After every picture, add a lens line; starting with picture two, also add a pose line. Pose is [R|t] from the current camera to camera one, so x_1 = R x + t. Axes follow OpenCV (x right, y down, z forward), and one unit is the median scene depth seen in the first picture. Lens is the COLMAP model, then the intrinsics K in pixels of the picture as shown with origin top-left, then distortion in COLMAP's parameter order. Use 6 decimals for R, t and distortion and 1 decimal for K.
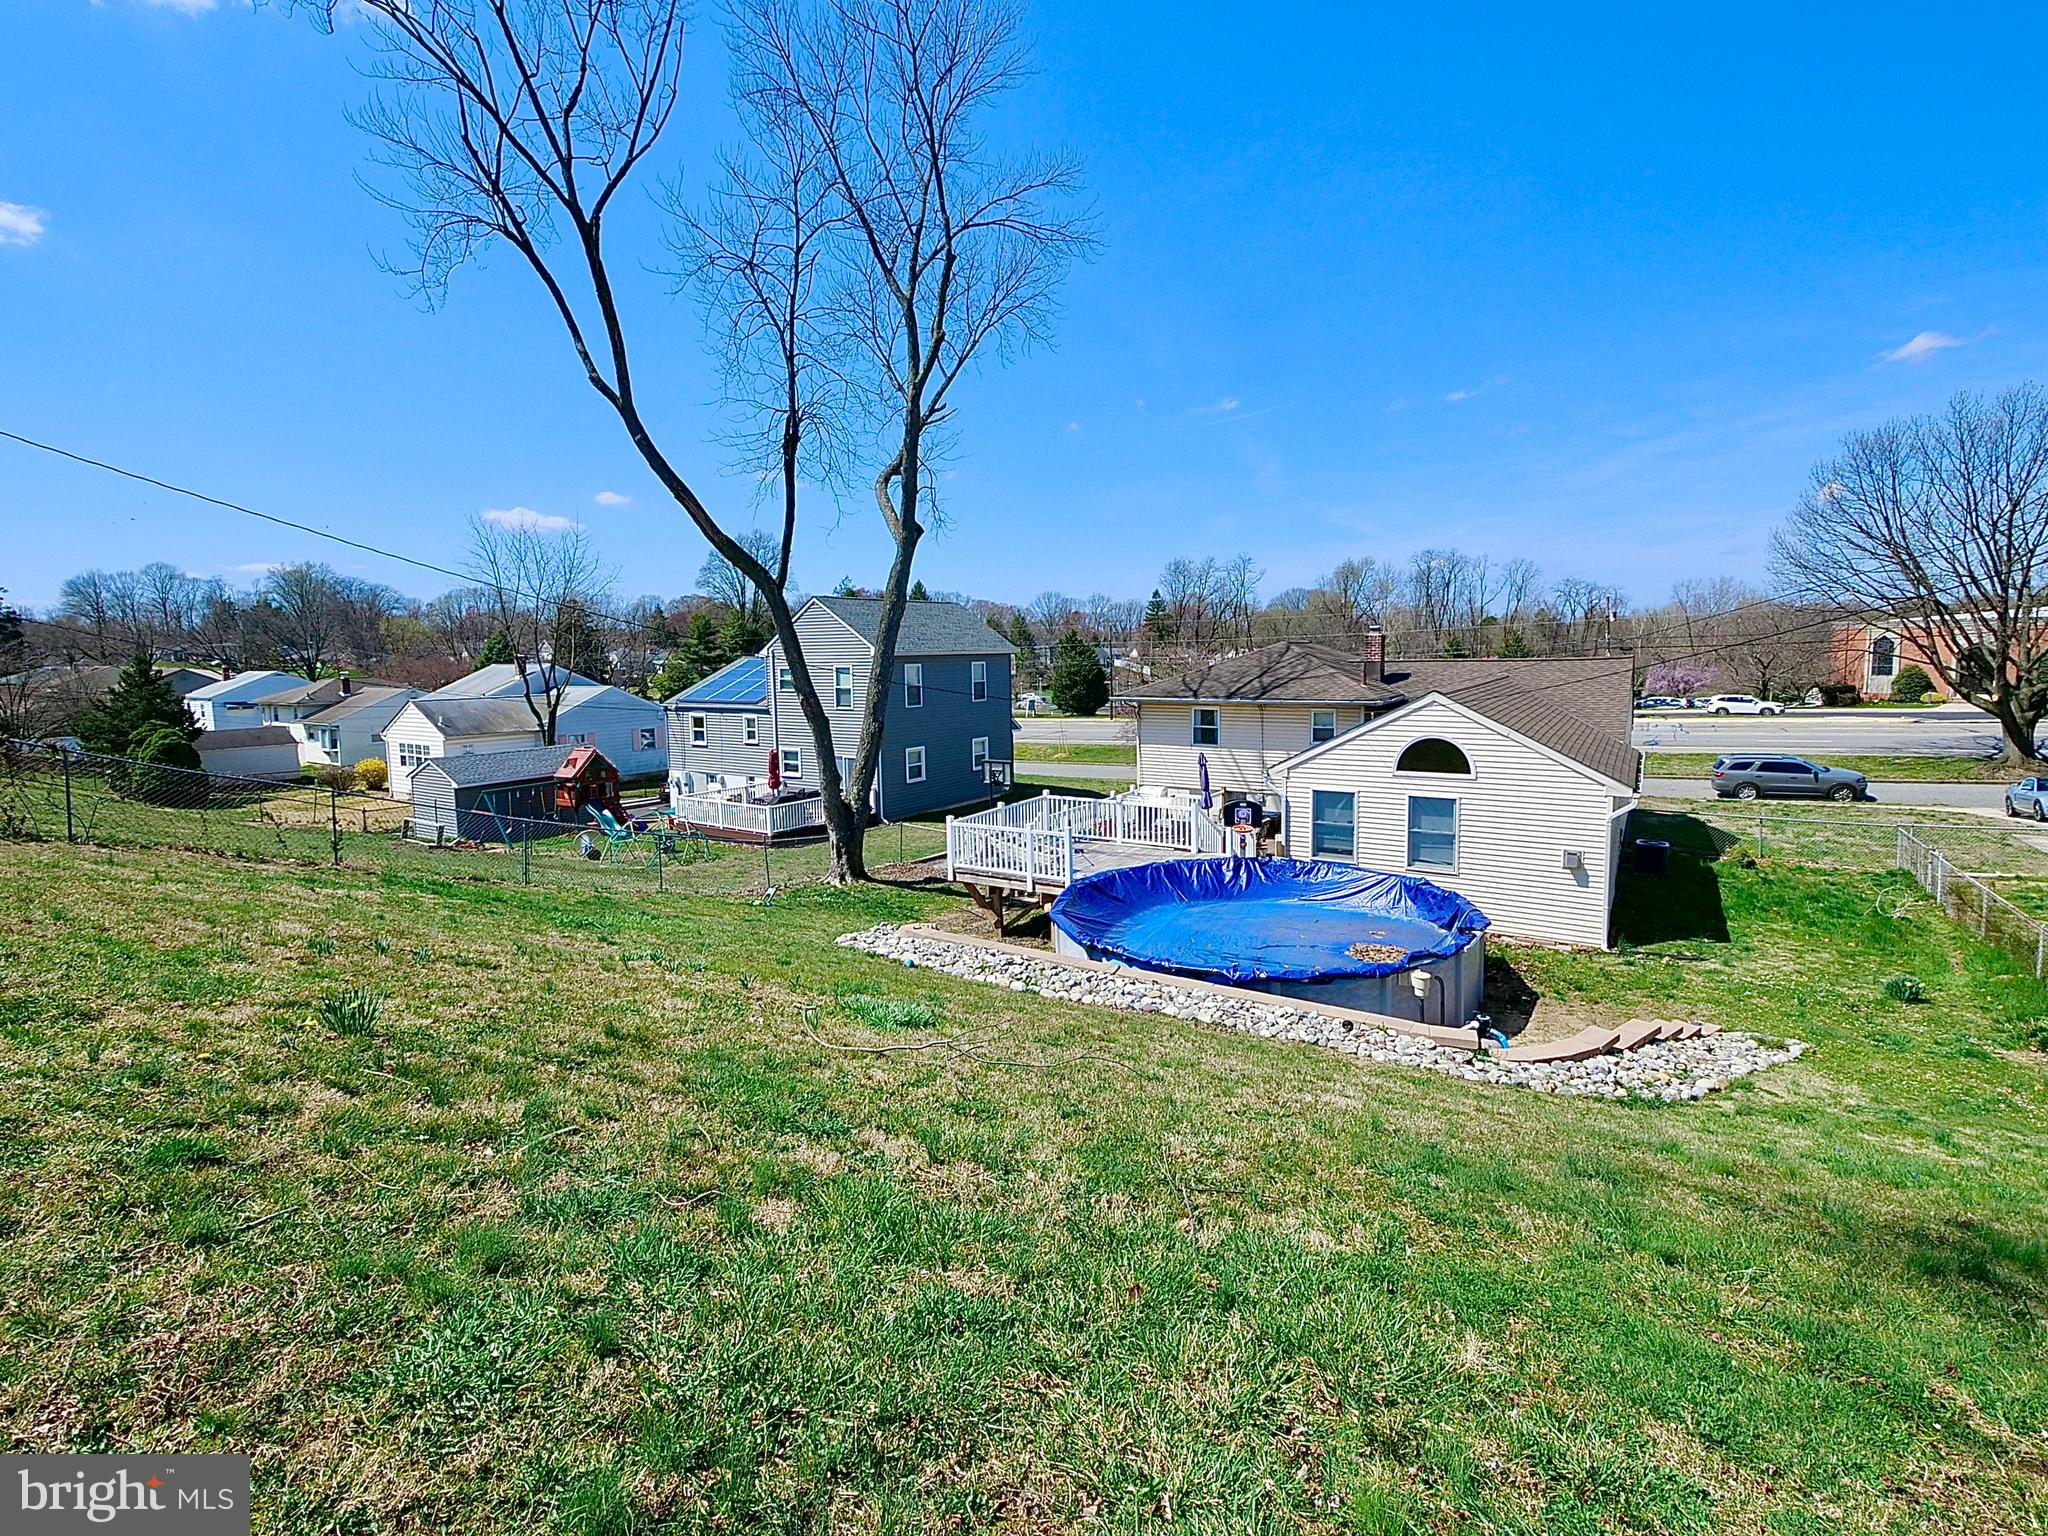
lens RADIAL K [[911.4, 0, 1008.4], [0, 911.4, 772.7], [0, 0, 1]] dist [0.000748, -0.000877]
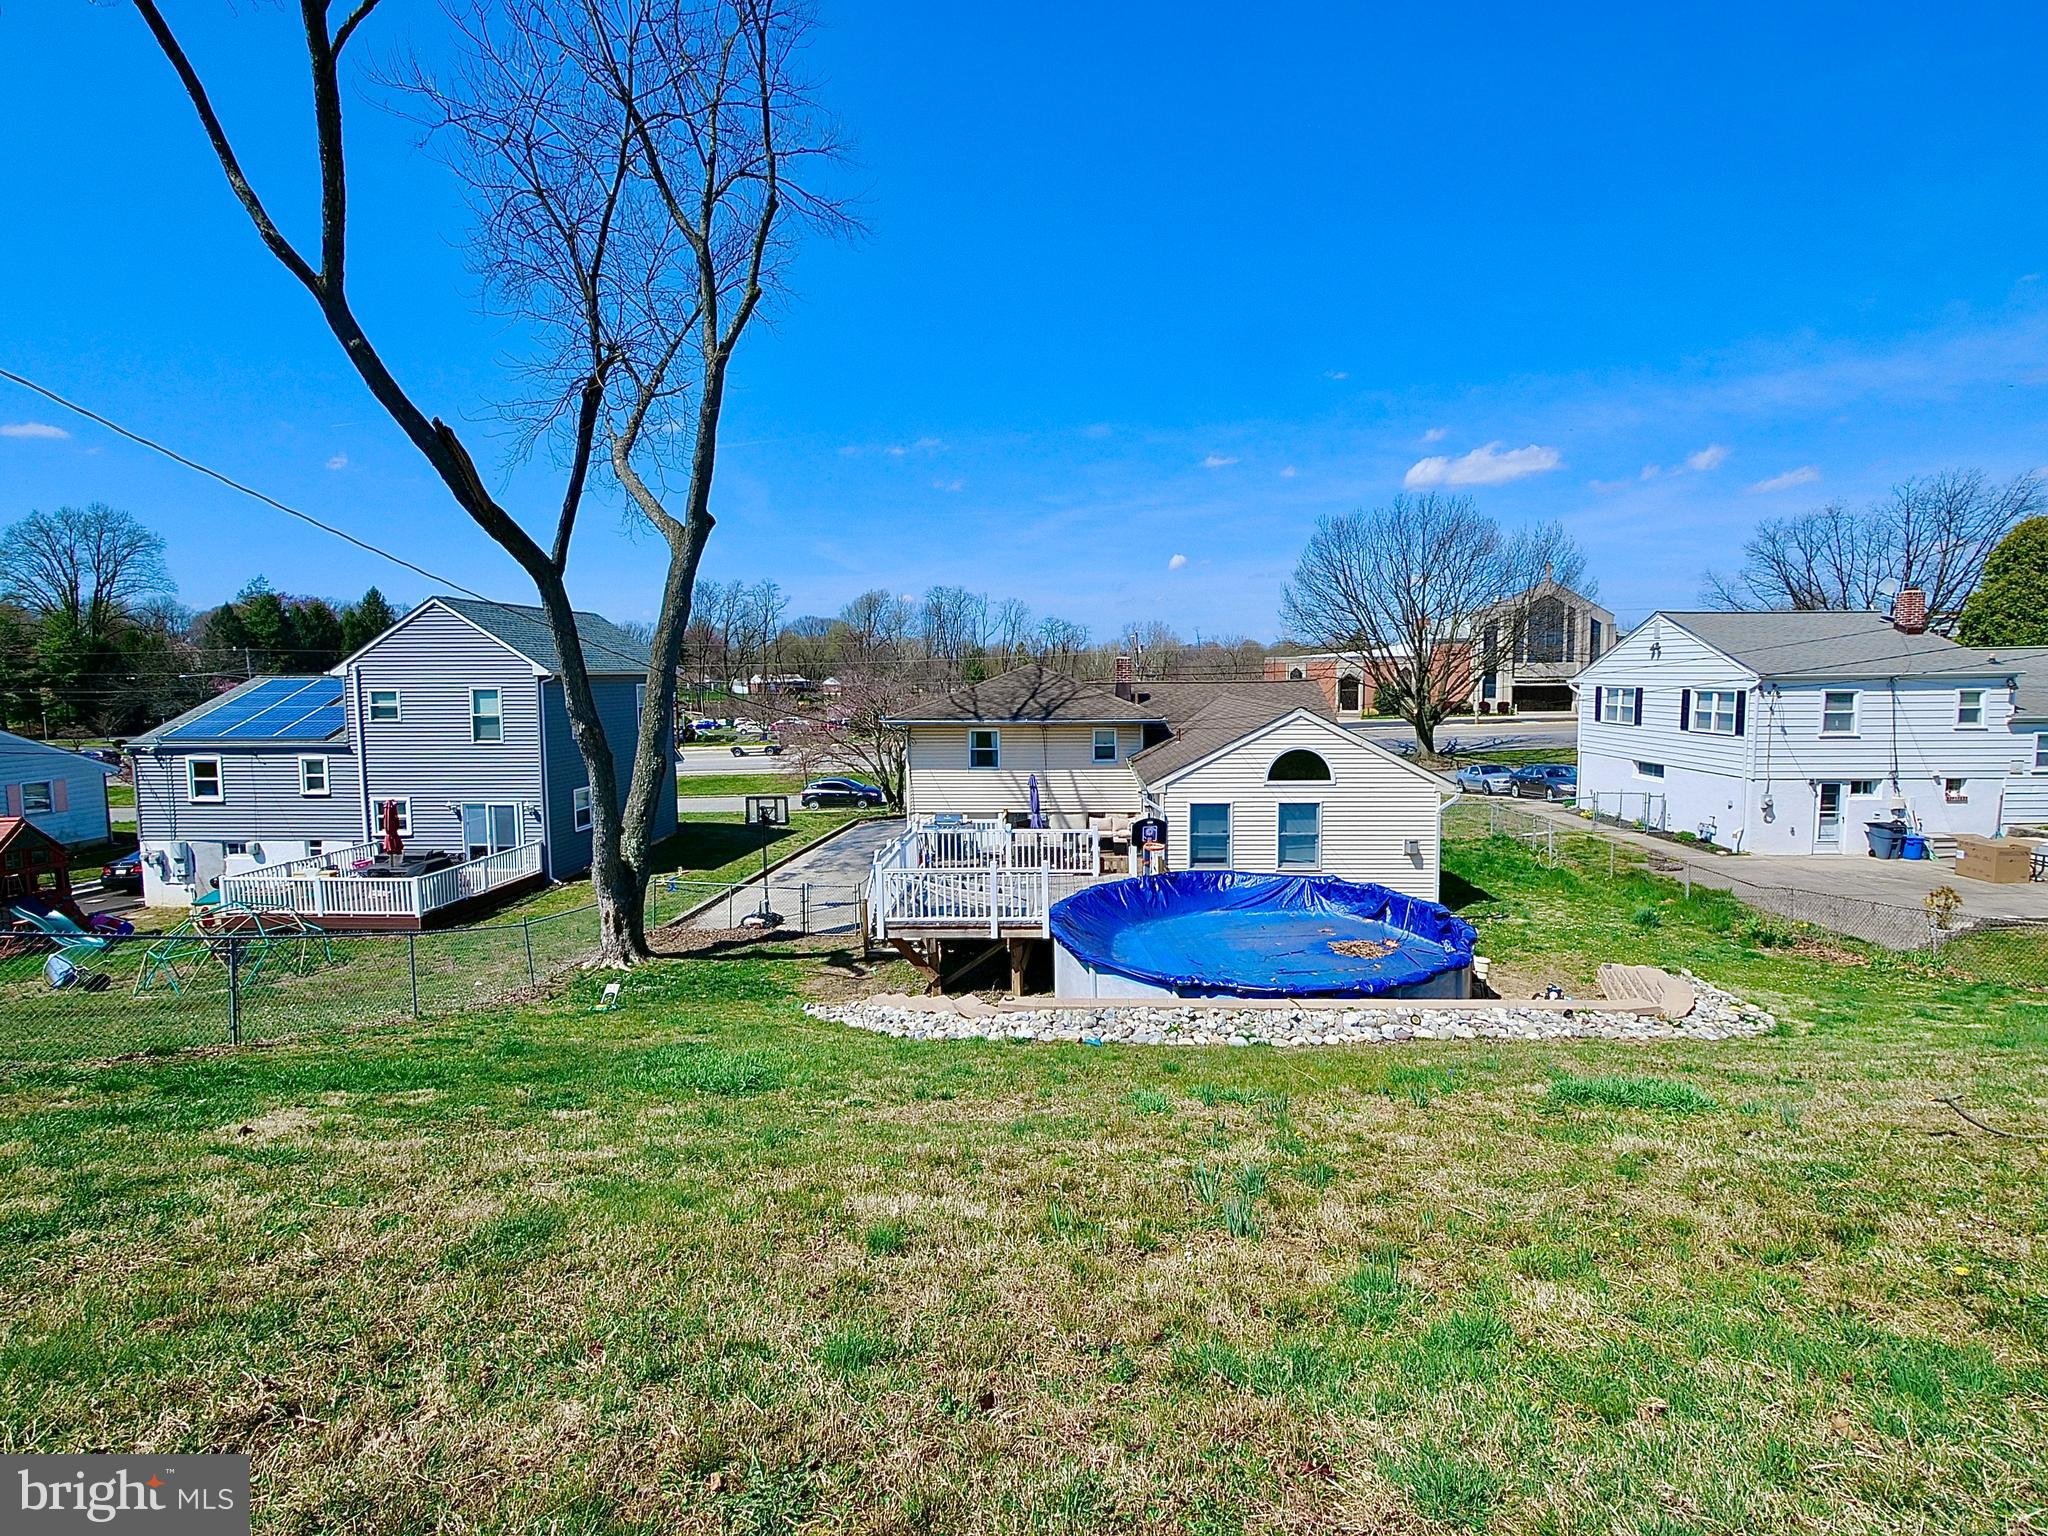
lens RADIAL K [[911.4, 0, 1022.8], [0, 911.4, 762.1], [0, 0, 1]] dist [0.000748, -0.000877]
pose [[0.858586, -0.040560, 0.511063, -0.251869], [0.060487, 0.997917, -0.022419, -0.011647], [-0.509090, 0.050161, 0.859251, 0.138688]]
